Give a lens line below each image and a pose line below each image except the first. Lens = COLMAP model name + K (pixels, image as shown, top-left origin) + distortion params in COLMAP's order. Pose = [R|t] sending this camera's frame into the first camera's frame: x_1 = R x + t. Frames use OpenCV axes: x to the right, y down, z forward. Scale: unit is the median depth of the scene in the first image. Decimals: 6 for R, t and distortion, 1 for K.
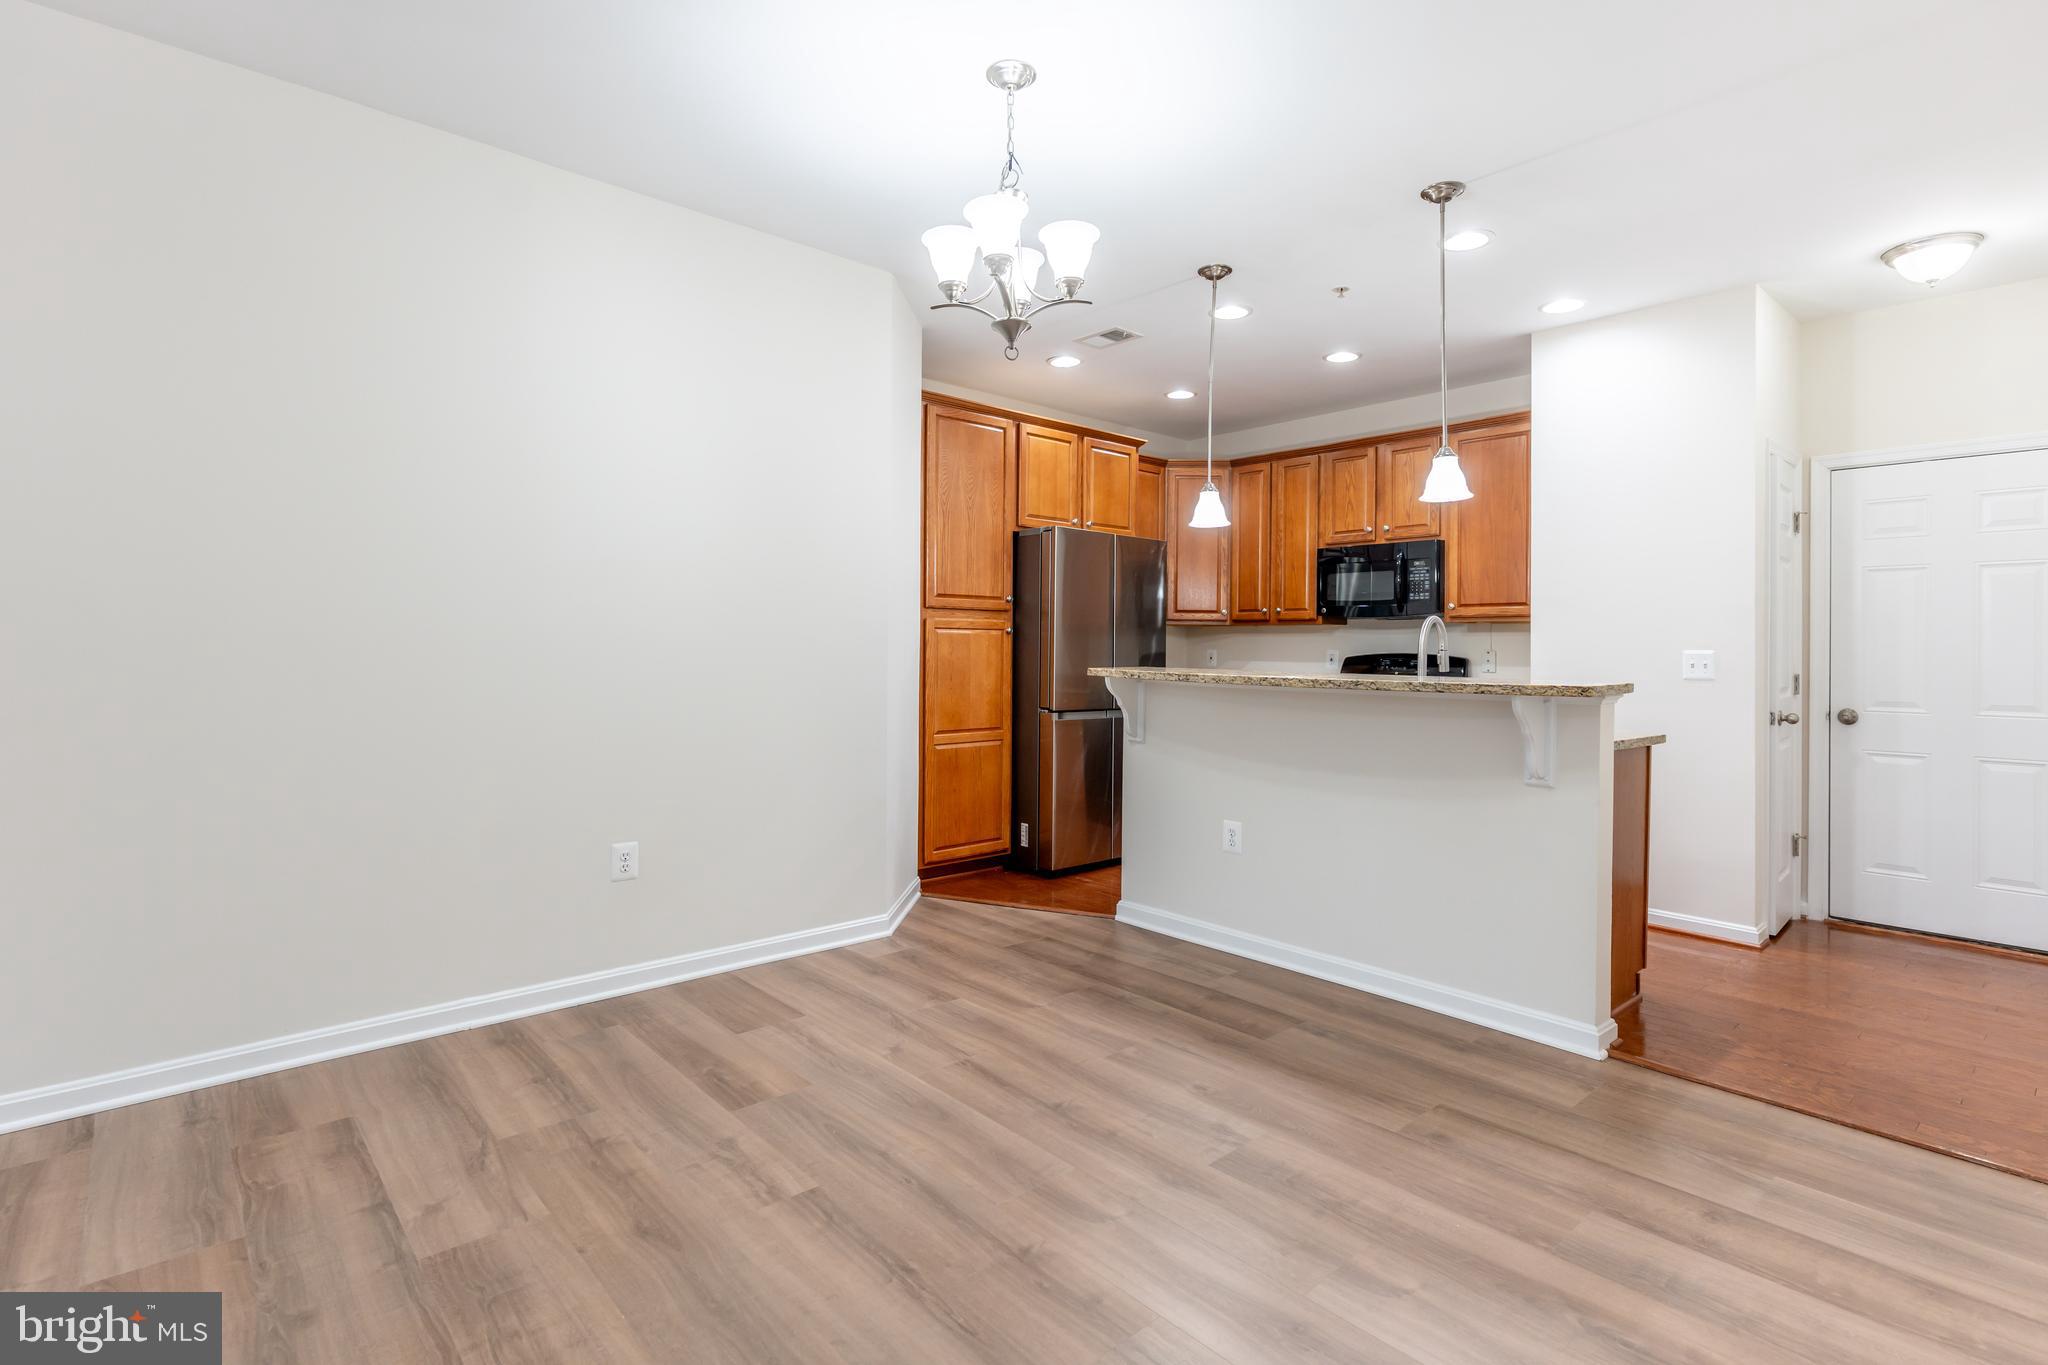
lens RADIAL K [[989.1, 0, 1022.3], [0, 989.1, 646.4], [0, 0, 1]] dist [0.000526, 0.000750]
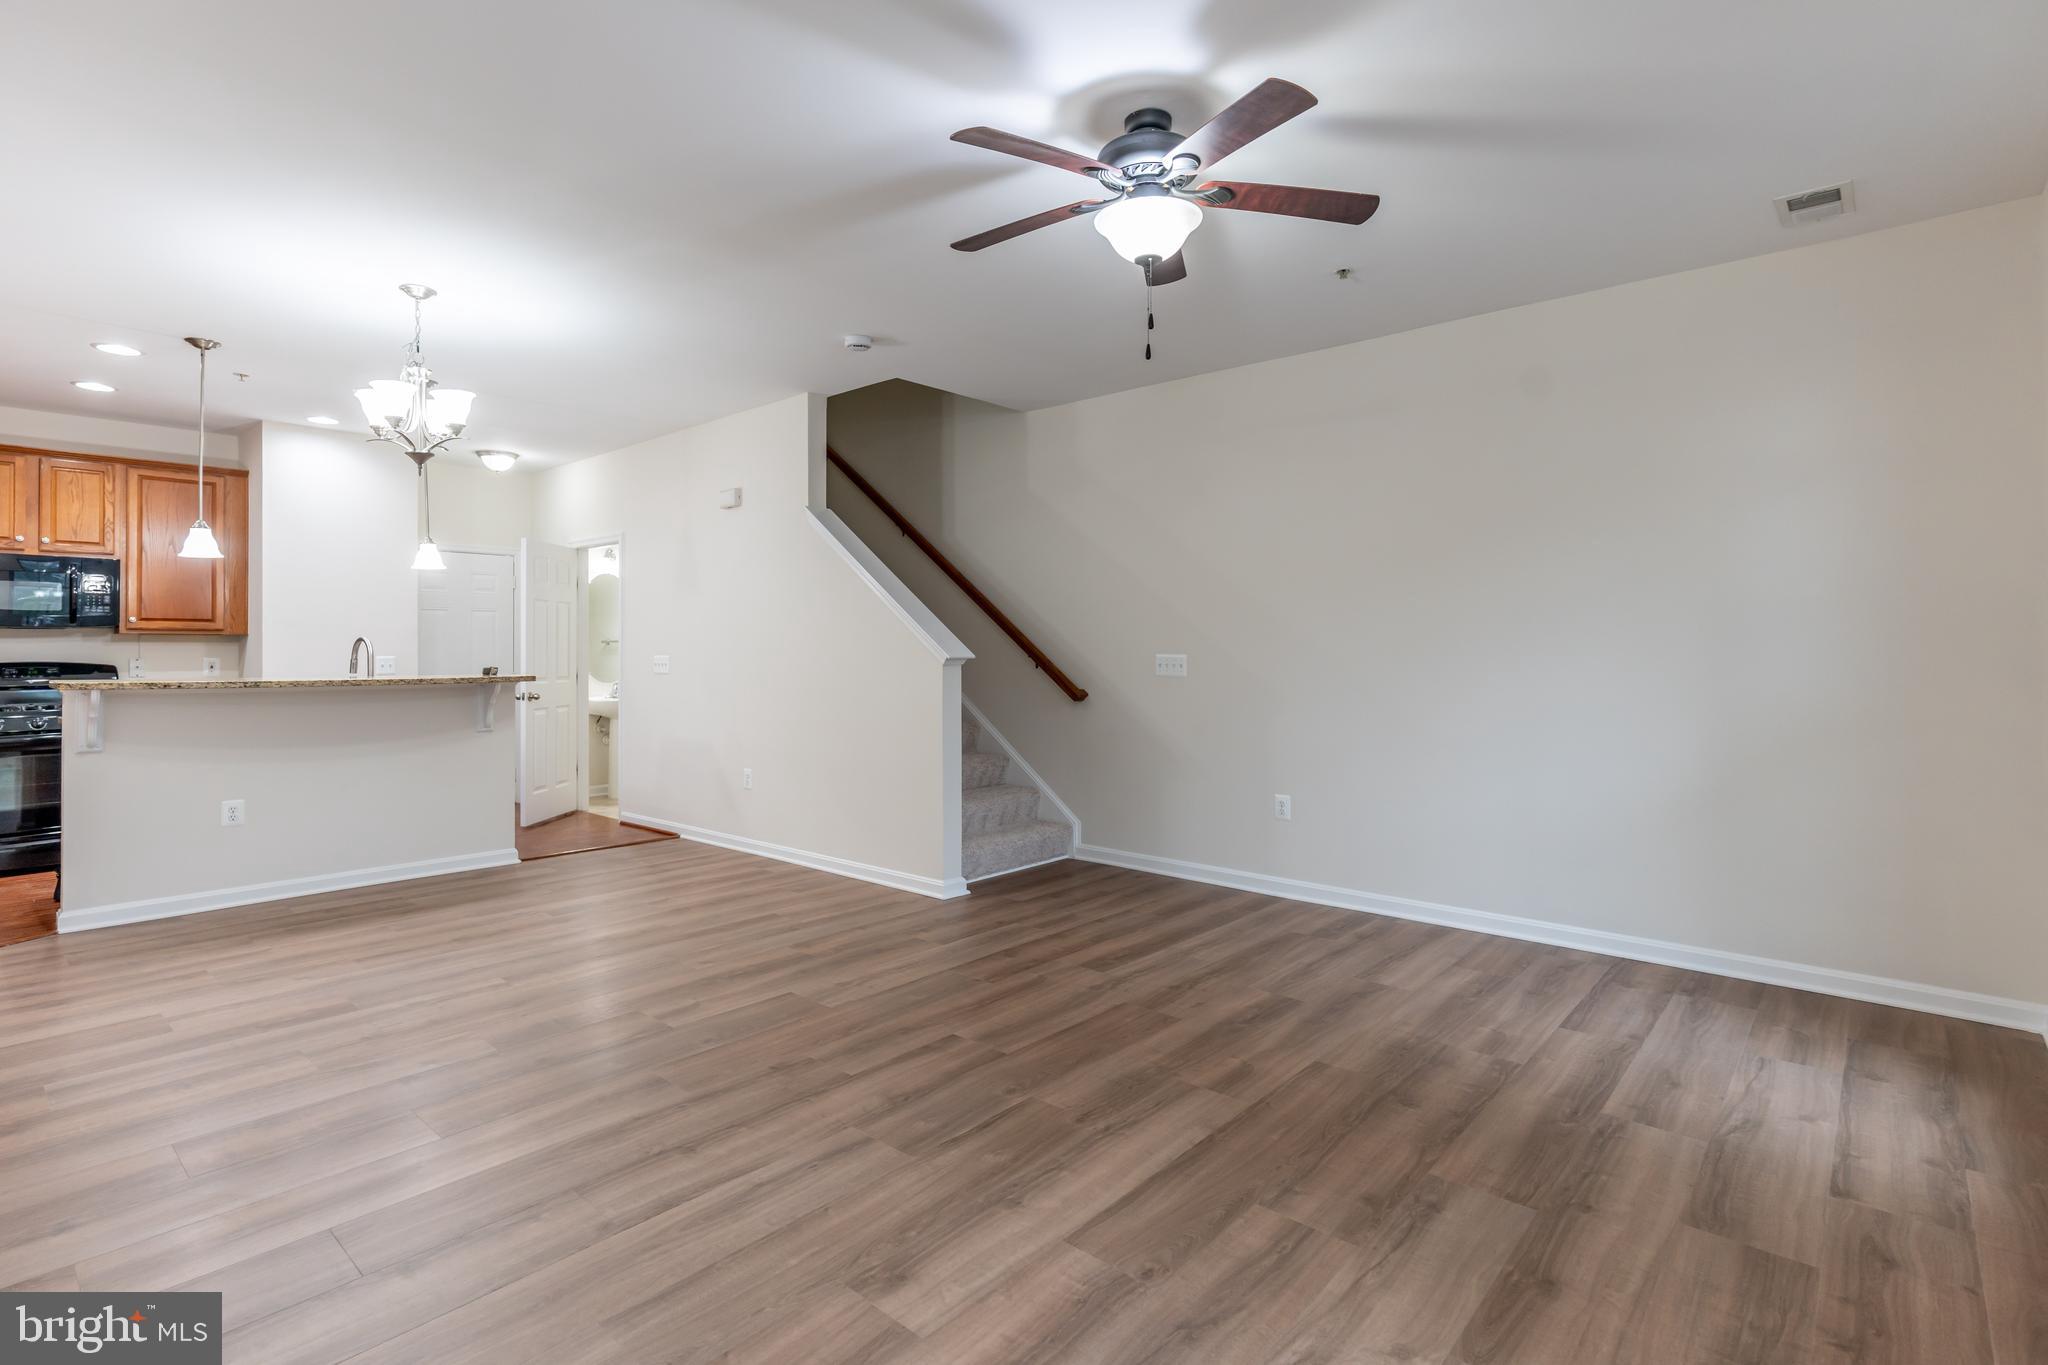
lens RADIAL K [[989.1, 0, 1022.3], [0, 989.1, 646.4], [0, 0, 1]] dist [0.000526, 0.000750]
pose [[-0.118638, -0.003764, 0.992930, -1.443978], [-0.001082, 0.999993, 0.003661, -0.026582], [-0.992937, -0.000640, -0.118642, 0.216667]]
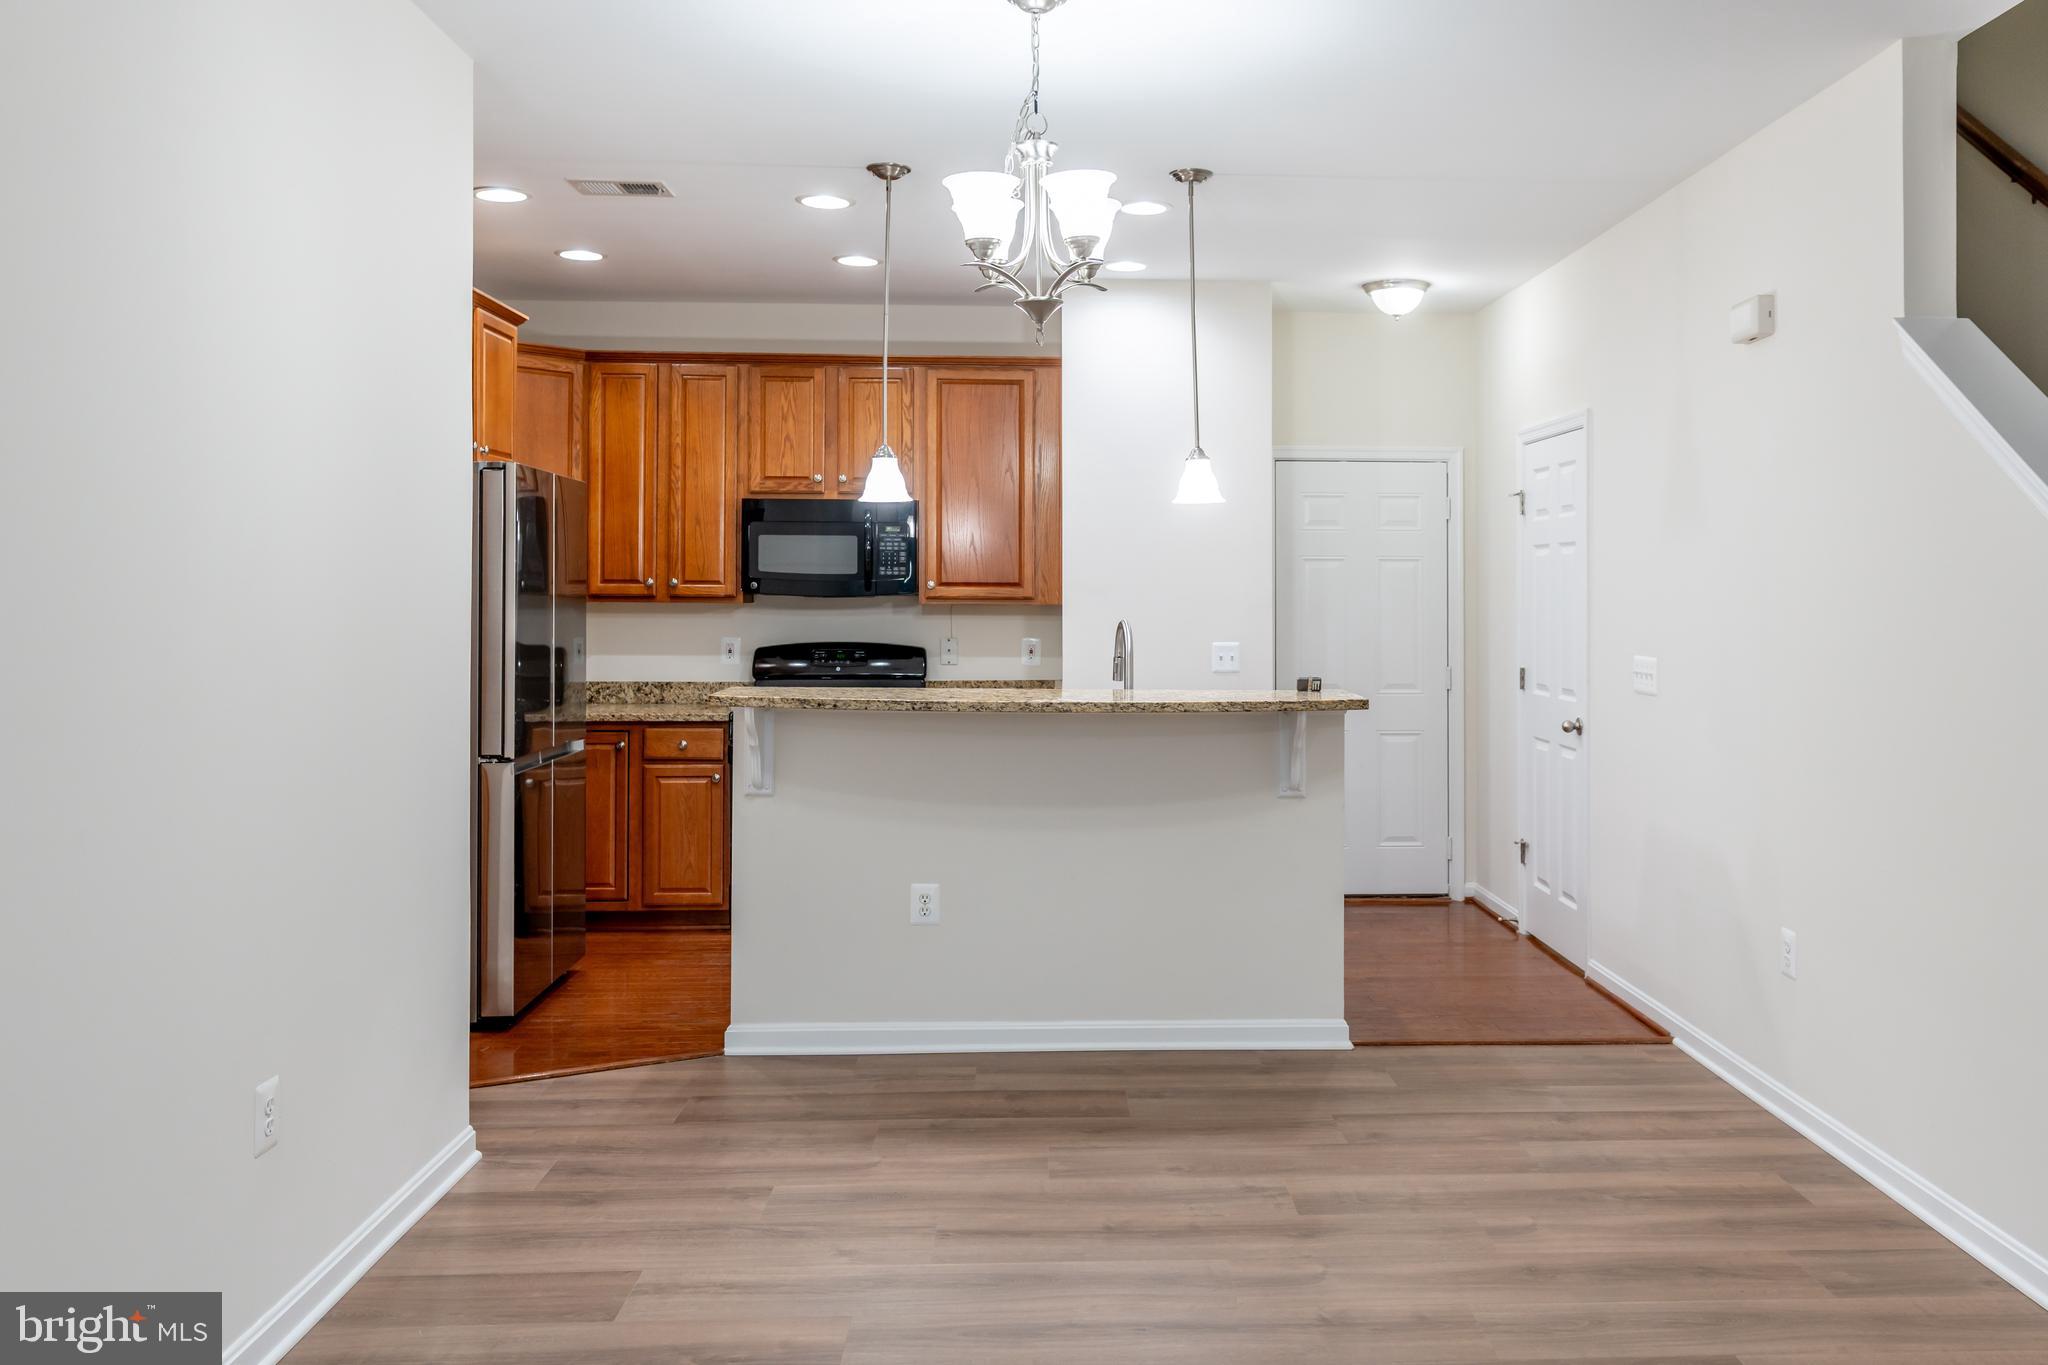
lens RADIAL K [[1650.1, 0, 1140.0], [0, 1650.1, 569.9], [0, 0, 1]] dist [0.005891, 0.002703]
pose [[0.619981, 0.002716, 0.784612, -0.899300], [-0.000754, 0.999996, -0.002867, -0.086553], [-0.784616, 0.001186, 0.619980, 0.073804]]
